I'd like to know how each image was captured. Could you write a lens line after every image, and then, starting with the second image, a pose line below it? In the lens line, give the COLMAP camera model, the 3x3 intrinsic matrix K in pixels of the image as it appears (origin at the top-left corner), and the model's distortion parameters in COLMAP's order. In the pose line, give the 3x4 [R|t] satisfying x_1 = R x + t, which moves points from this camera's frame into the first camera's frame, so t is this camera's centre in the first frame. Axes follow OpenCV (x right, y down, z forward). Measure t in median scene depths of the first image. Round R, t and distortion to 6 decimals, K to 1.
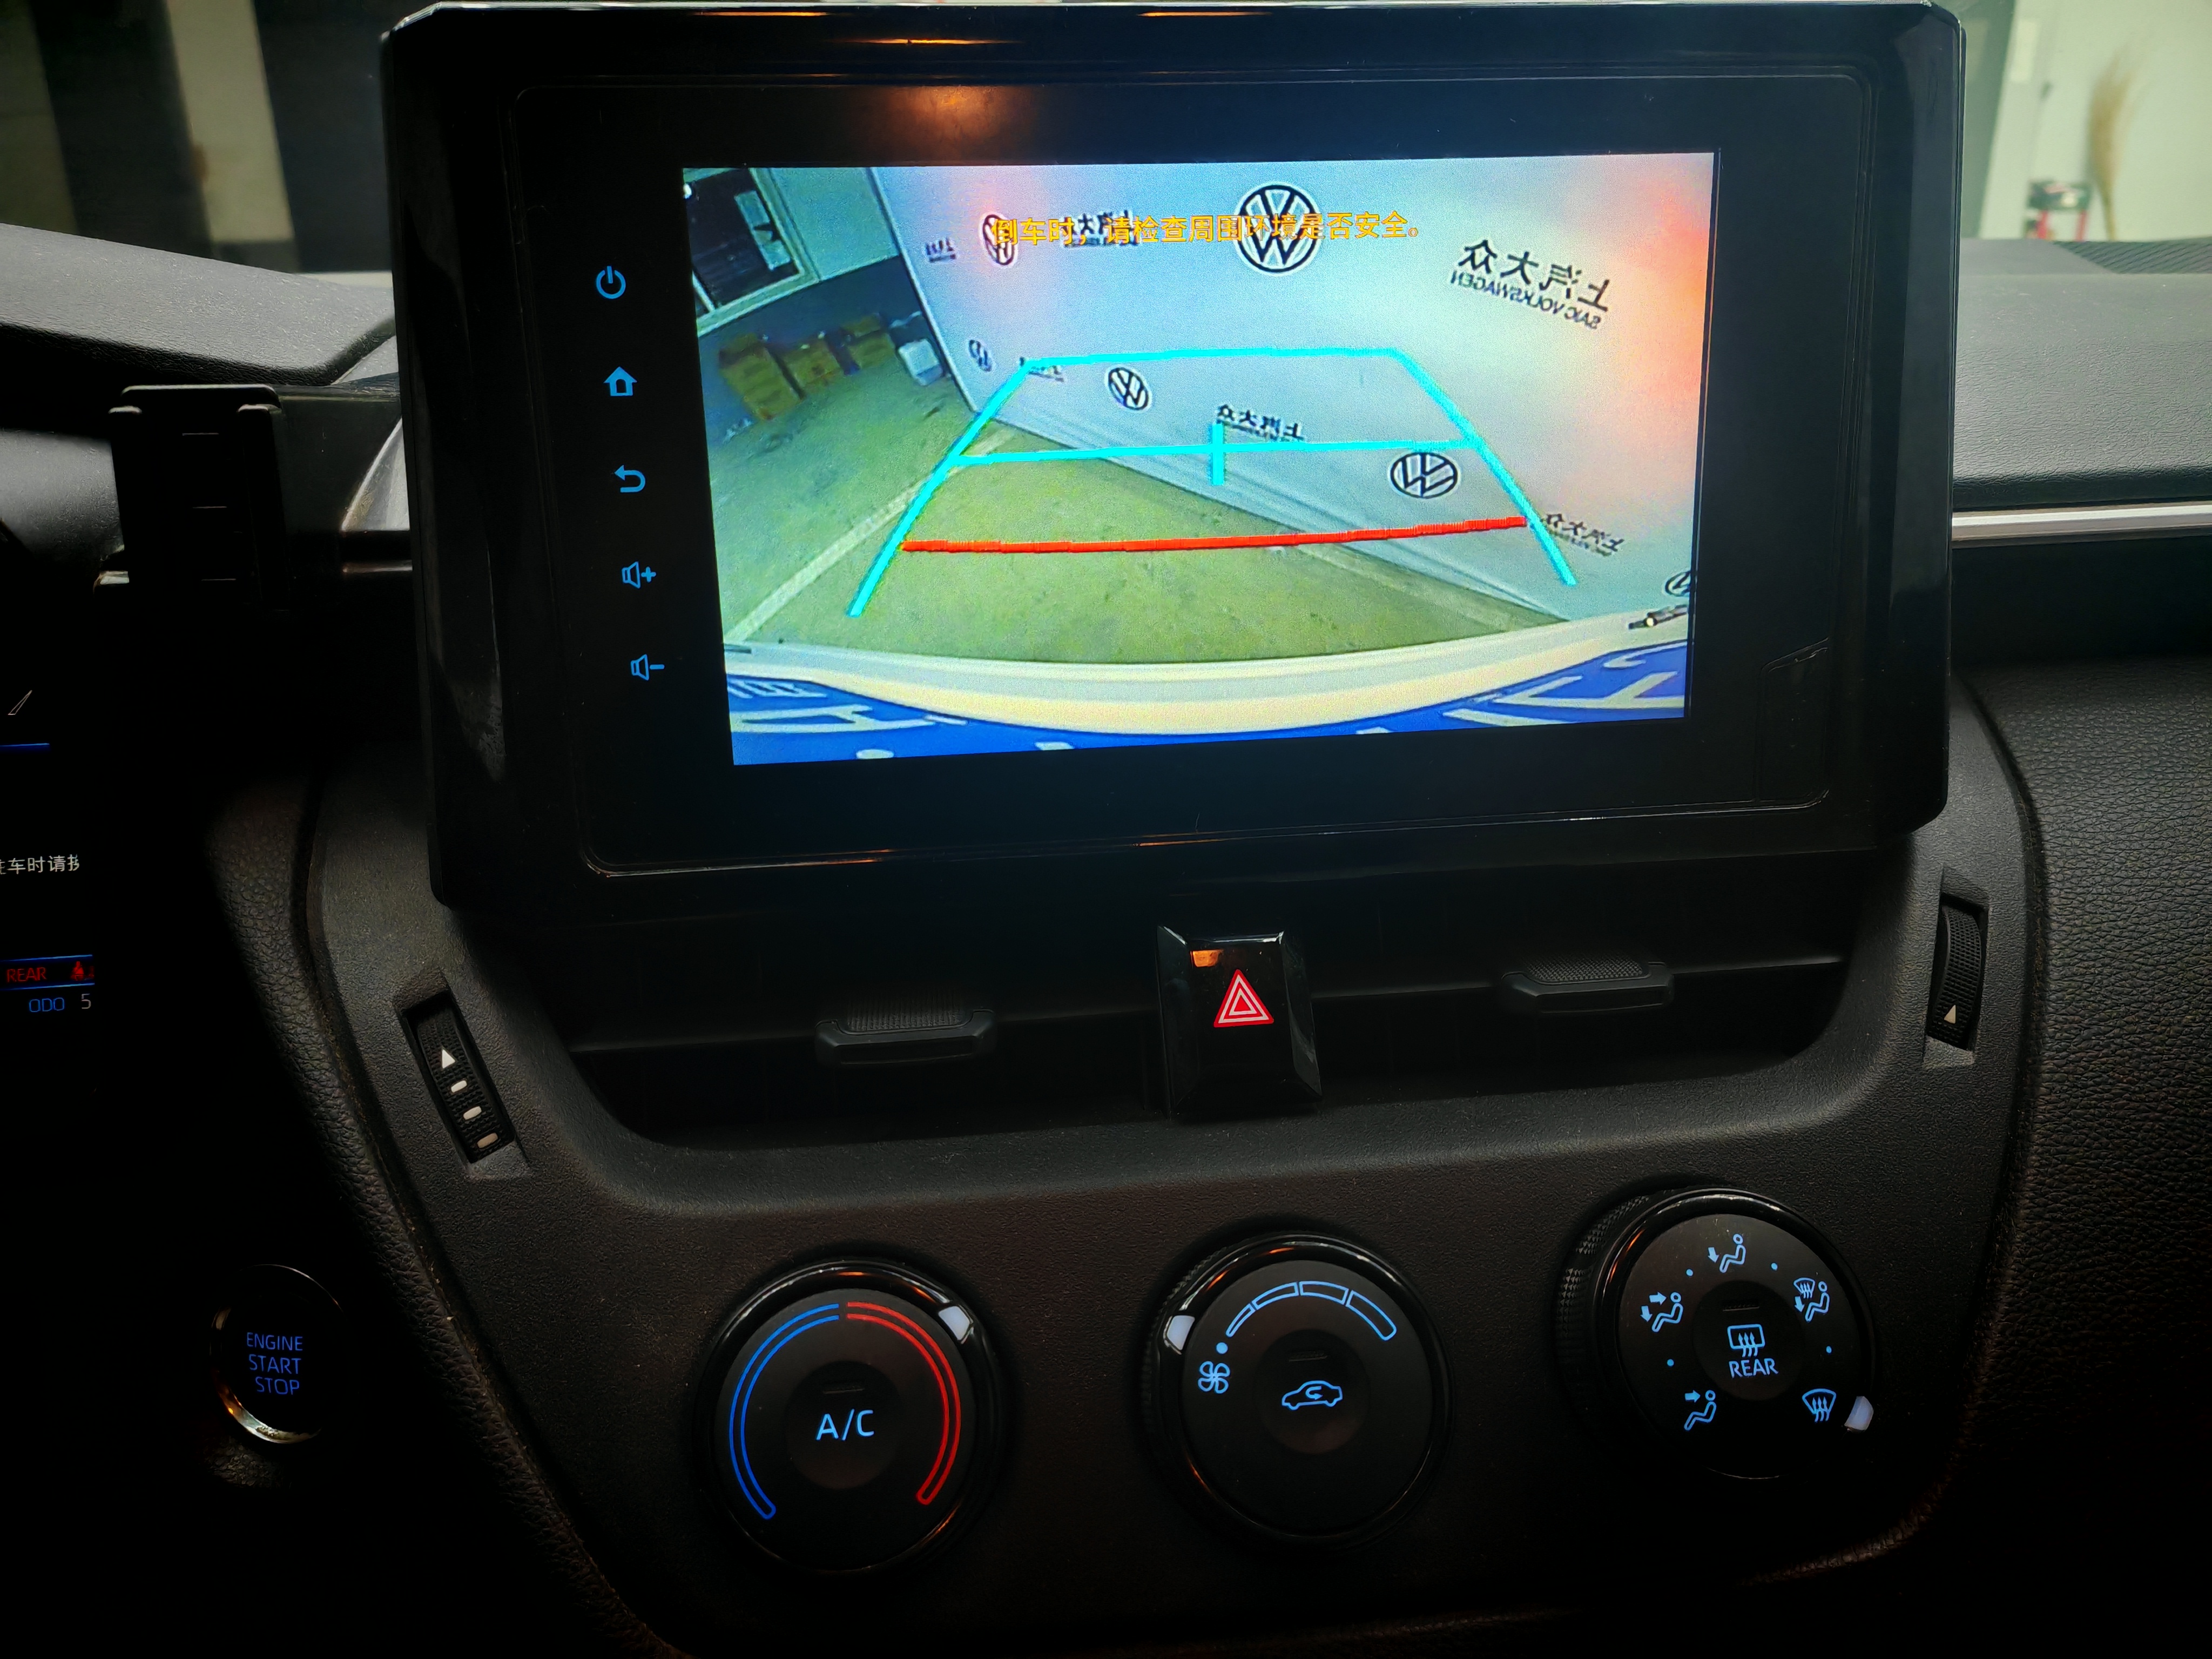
lens RADIAL K [[1628.4, 0, 1104.6], [0, 1628.4, 835.8], [0, 0, 1]] dist [0.033090, -0.000313]
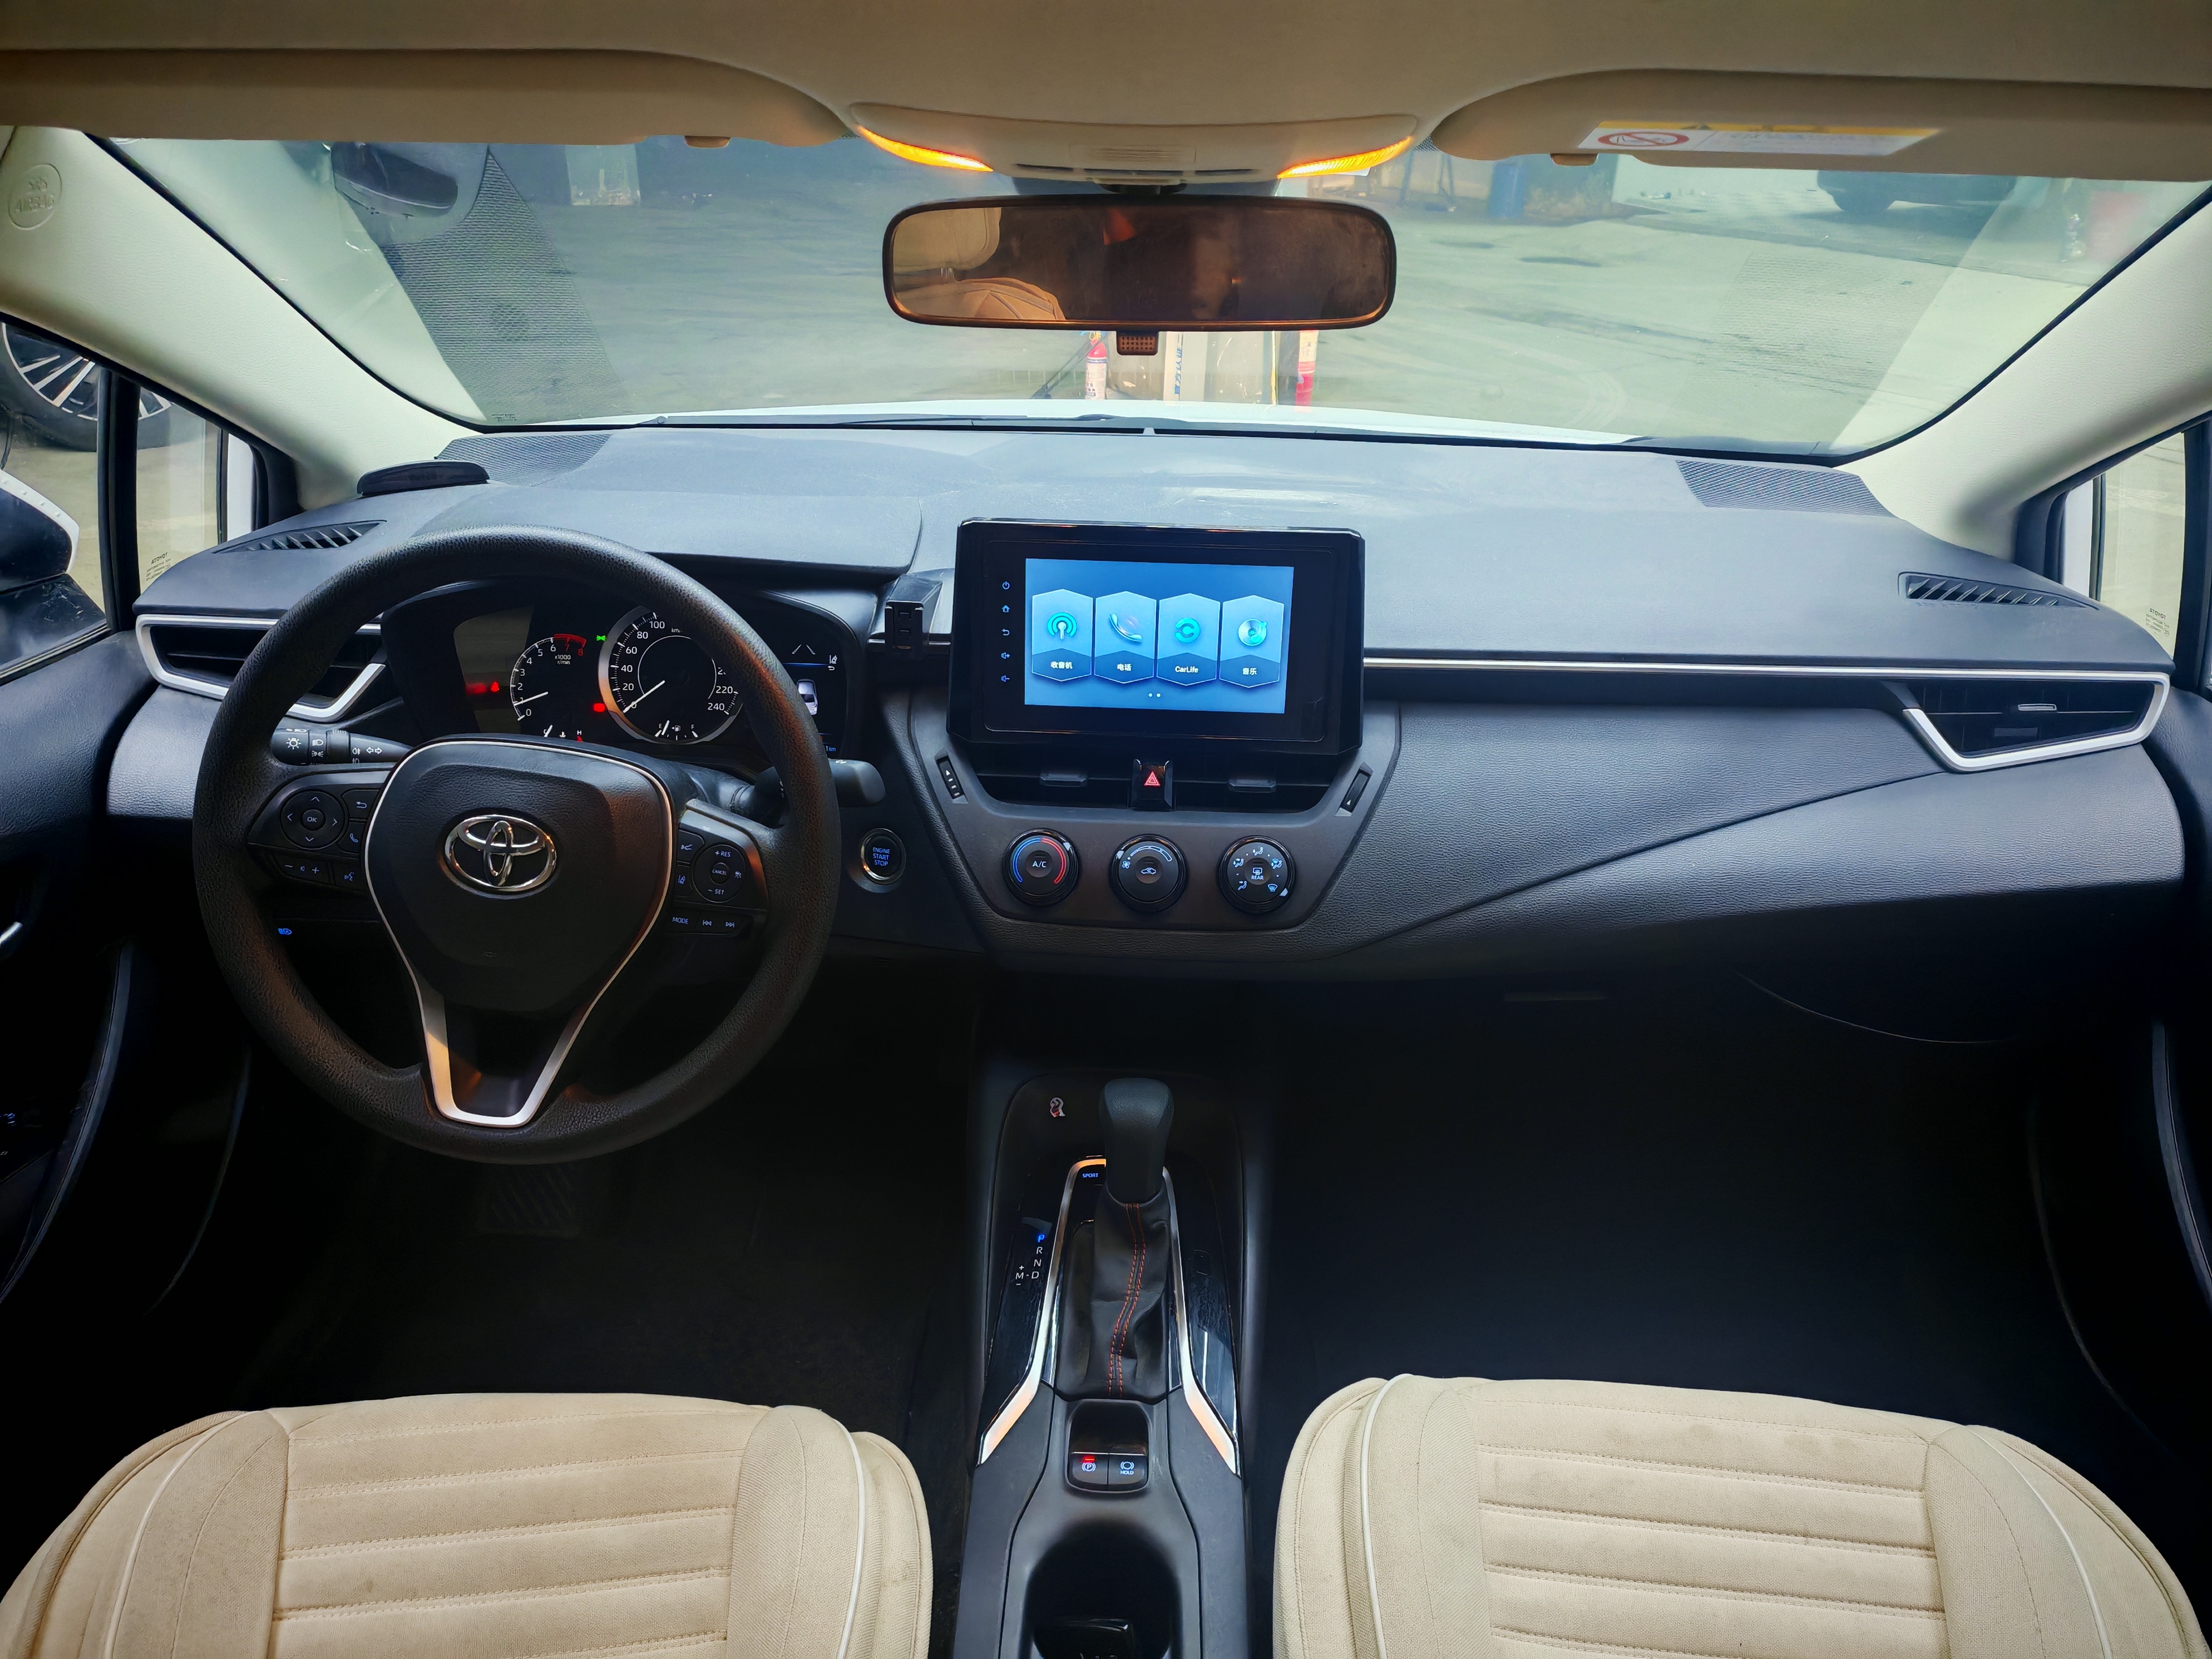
lens RADIAL K [[1628.4, 0, 1103.3], [0, 1628.4, 826.0], [0, 0, 1]] dist [0.033090, -0.000313]
pose [[0.985897, 0.101994, -0.132678, 0.502589], [-0.087193, 0.989766, 0.112960, -0.214130], [0.142842, -0.099799, 0.984701, -2.832691]]
